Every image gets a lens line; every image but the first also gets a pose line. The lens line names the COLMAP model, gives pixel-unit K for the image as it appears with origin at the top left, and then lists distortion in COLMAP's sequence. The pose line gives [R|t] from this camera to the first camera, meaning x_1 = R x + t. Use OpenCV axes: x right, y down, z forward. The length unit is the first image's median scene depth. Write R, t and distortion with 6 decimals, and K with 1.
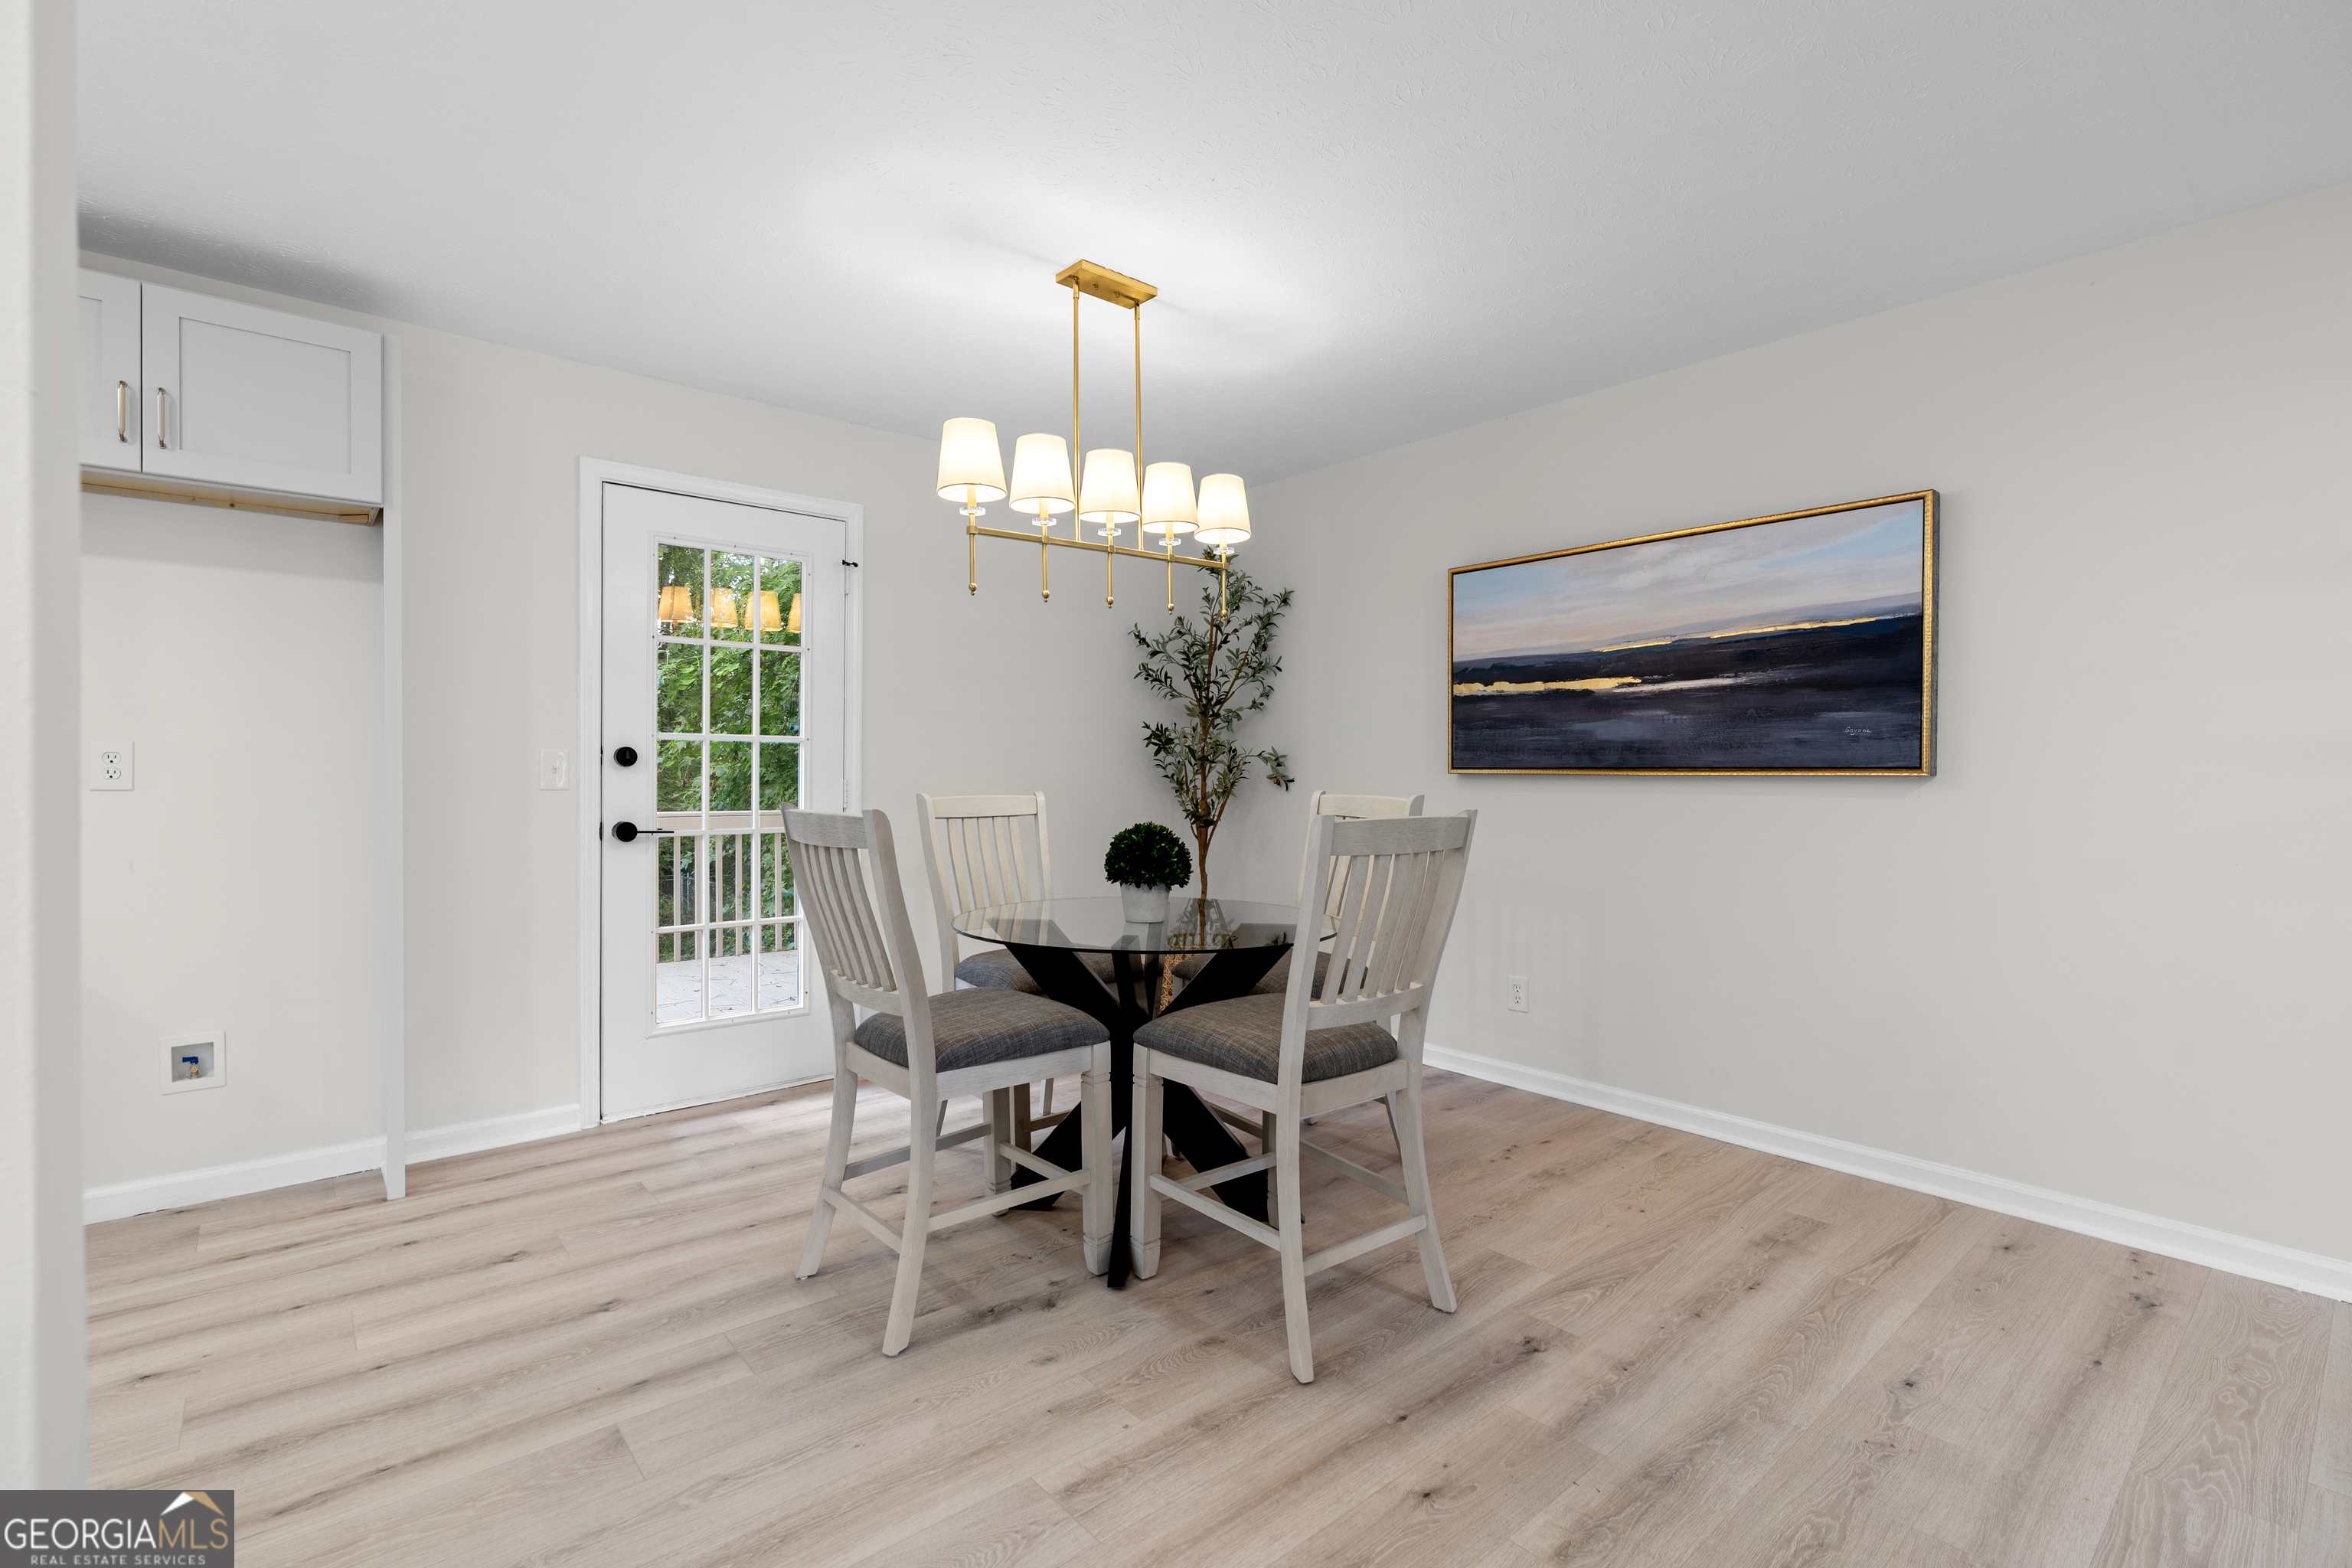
lens RADIAL K [[1065.6, 0, 1186.0], [0, 1065.6, 789.1], [0, 0, 1]] dist [-0.010108, 0.002209]
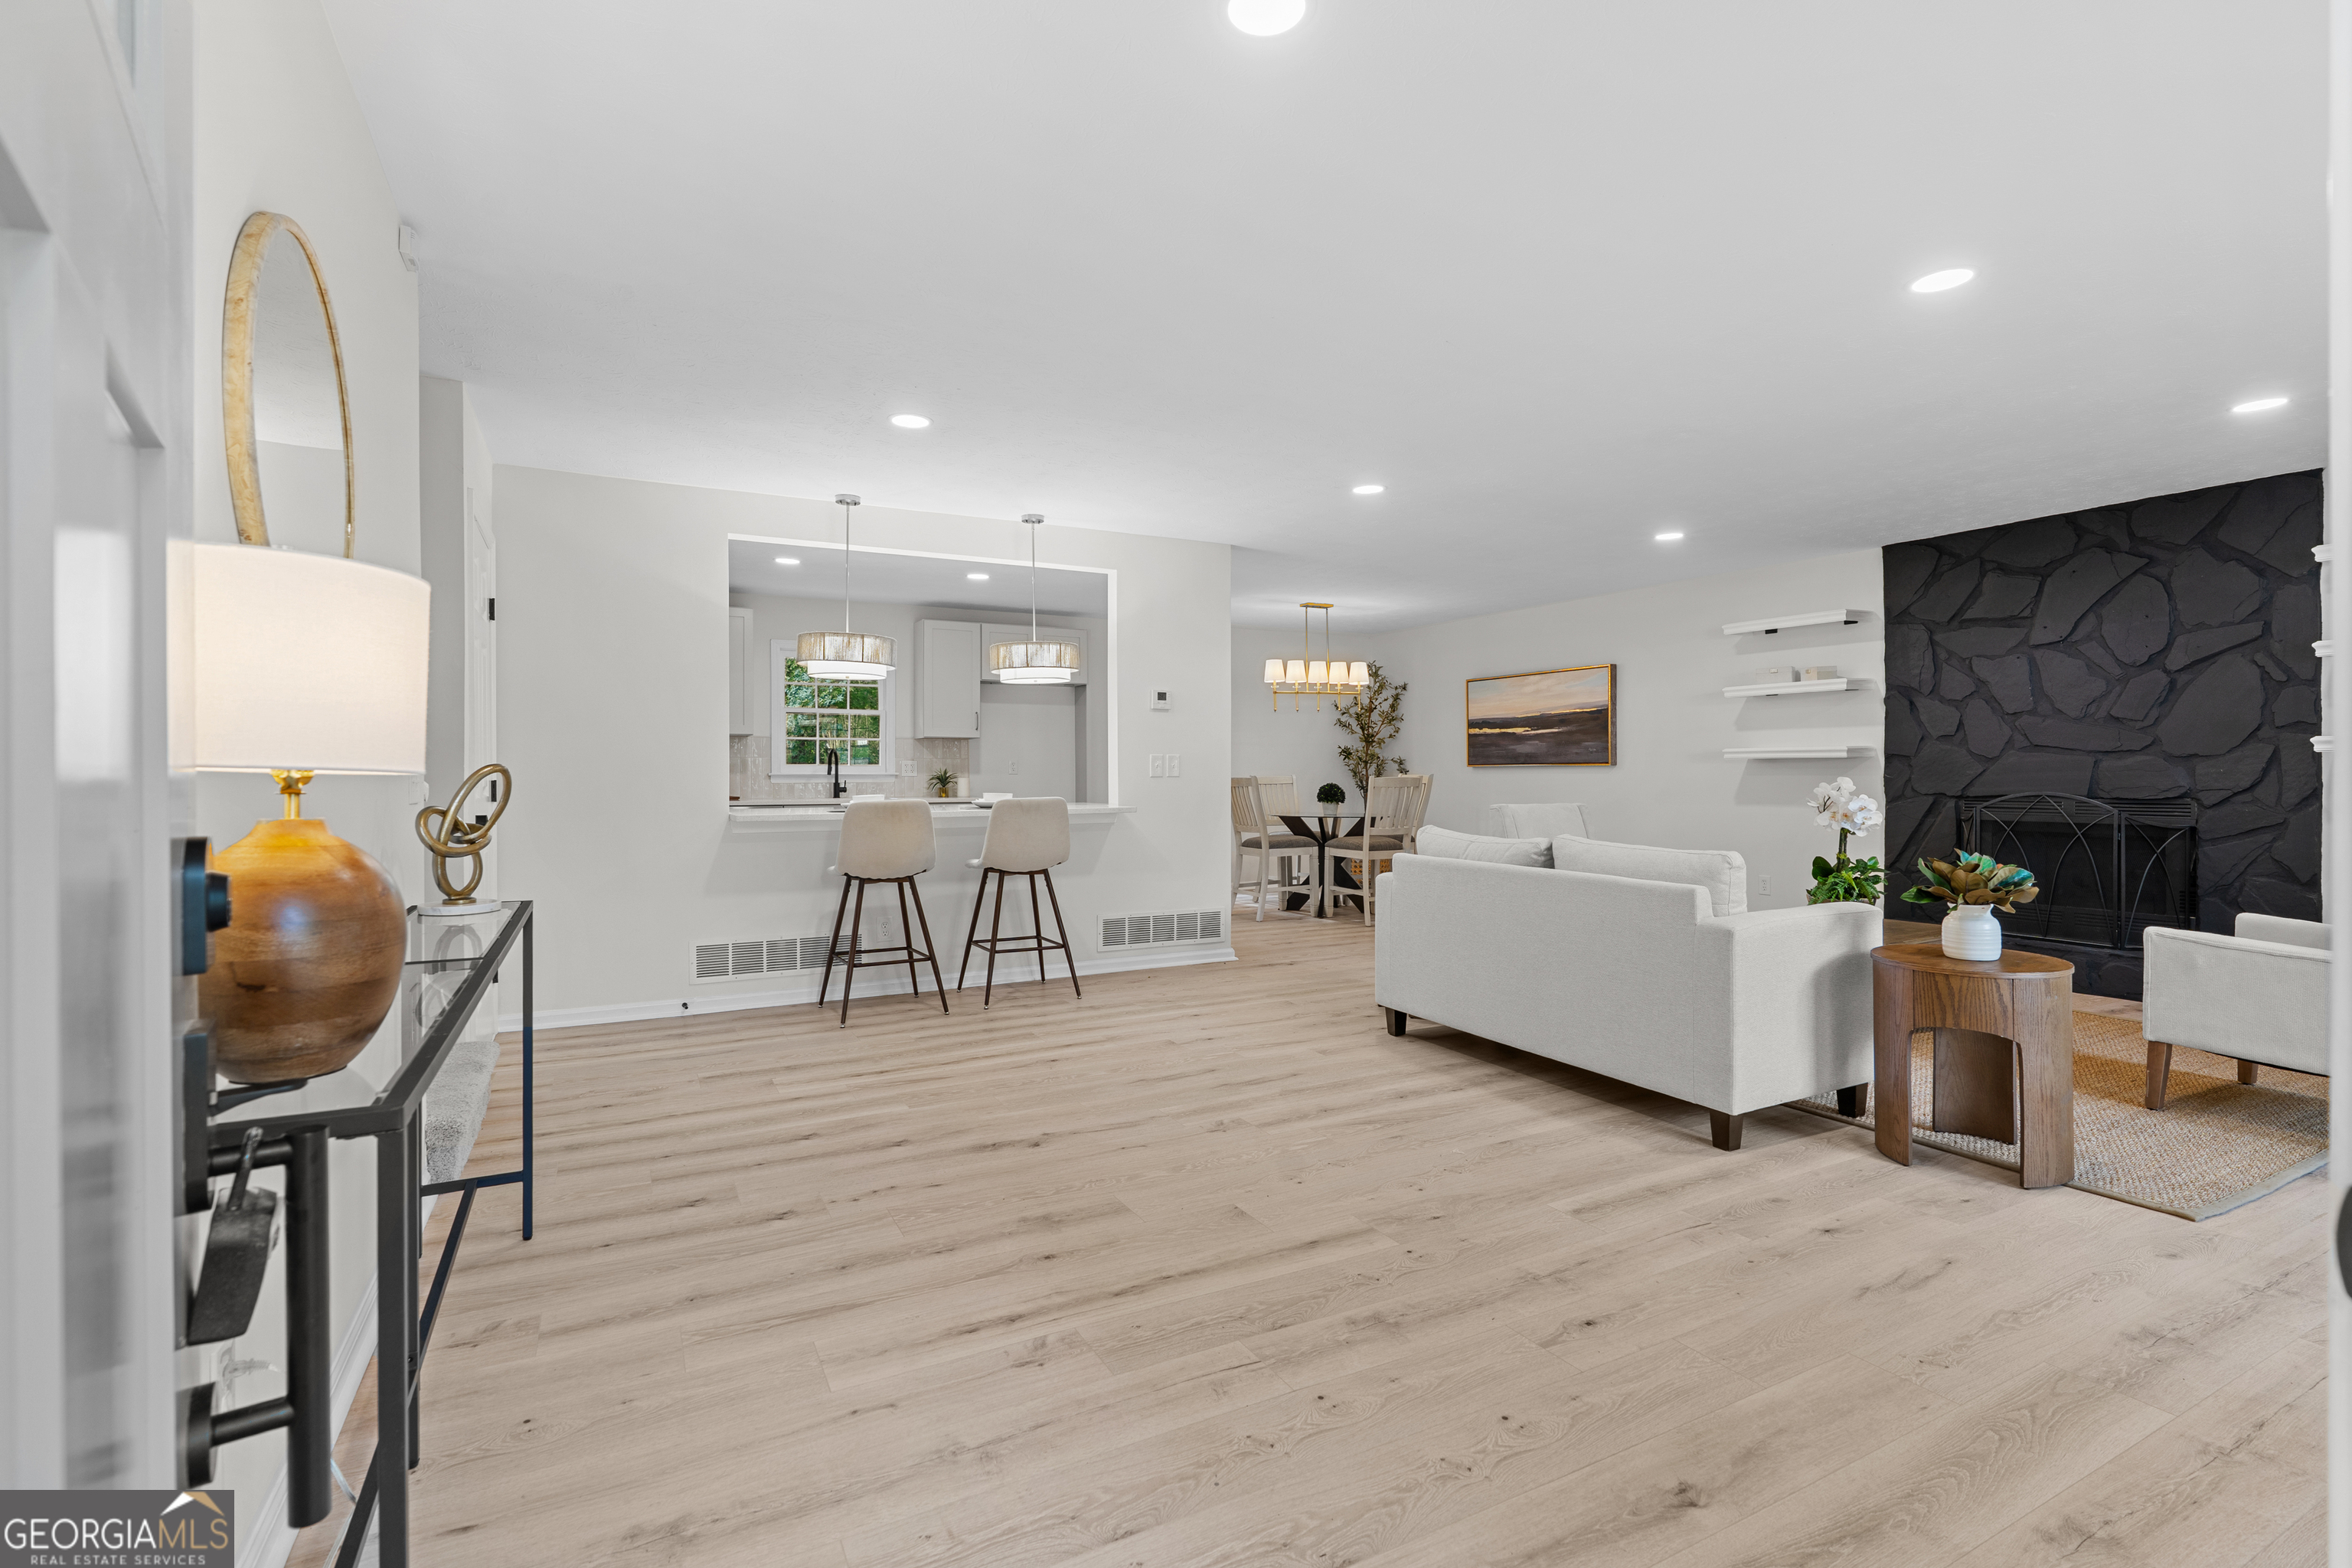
lens RADIAL K [[1065.6, 0, 1159.7], [0, 1065.6, 776.0], [0, 0, 1]] dist [-0.010108, 0.002209]
pose [[0.970365, -0.005040, -0.241591, 0.175680], [0.001150, 0.999867, -0.016241, 0.048352], [0.241641, 0.015482, 0.970242, -1.617041]]
